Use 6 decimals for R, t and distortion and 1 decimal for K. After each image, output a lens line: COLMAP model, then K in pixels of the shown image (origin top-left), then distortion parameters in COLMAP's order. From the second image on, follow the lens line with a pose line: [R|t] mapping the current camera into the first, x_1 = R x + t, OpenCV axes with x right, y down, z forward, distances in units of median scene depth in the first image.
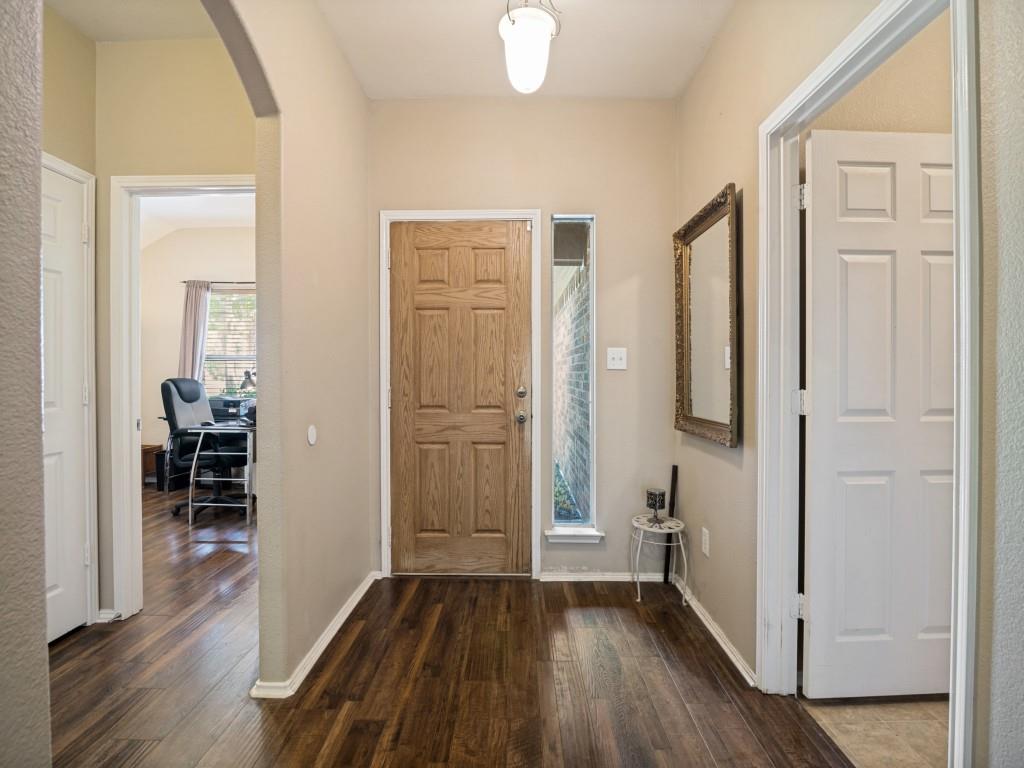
lens RADIAL K [[467.4, 0, 515.7], [0, 467.4, 386.5], [0, 0, 1]] dist [-0.014508, -0.000171]
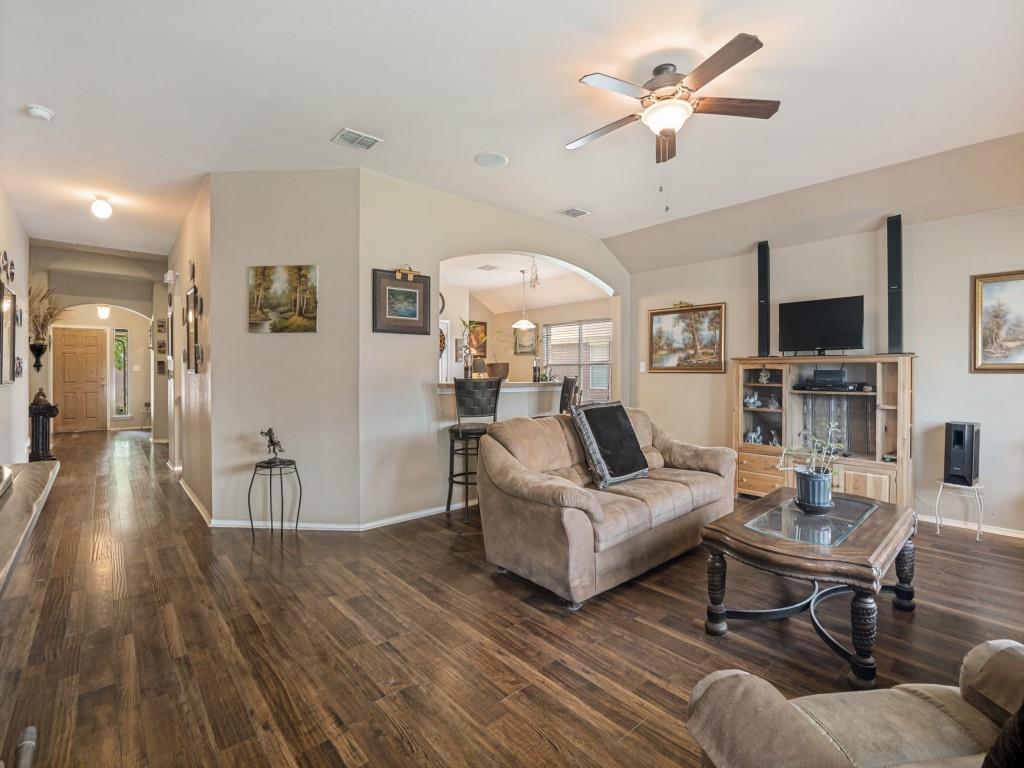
lens RADIAL K [[467.4, 0, 505.6], [0, 467.4, 369.7], [0, 0, 1]] dist [-0.014508, -0.000171]
pose [[0.739165, -0.000656, 0.673524, -0.092052], [0.005873, 0.999968, -0.005471, -0.011372], [-0.673499, 0.007999, 0.739145, -3.646286]]
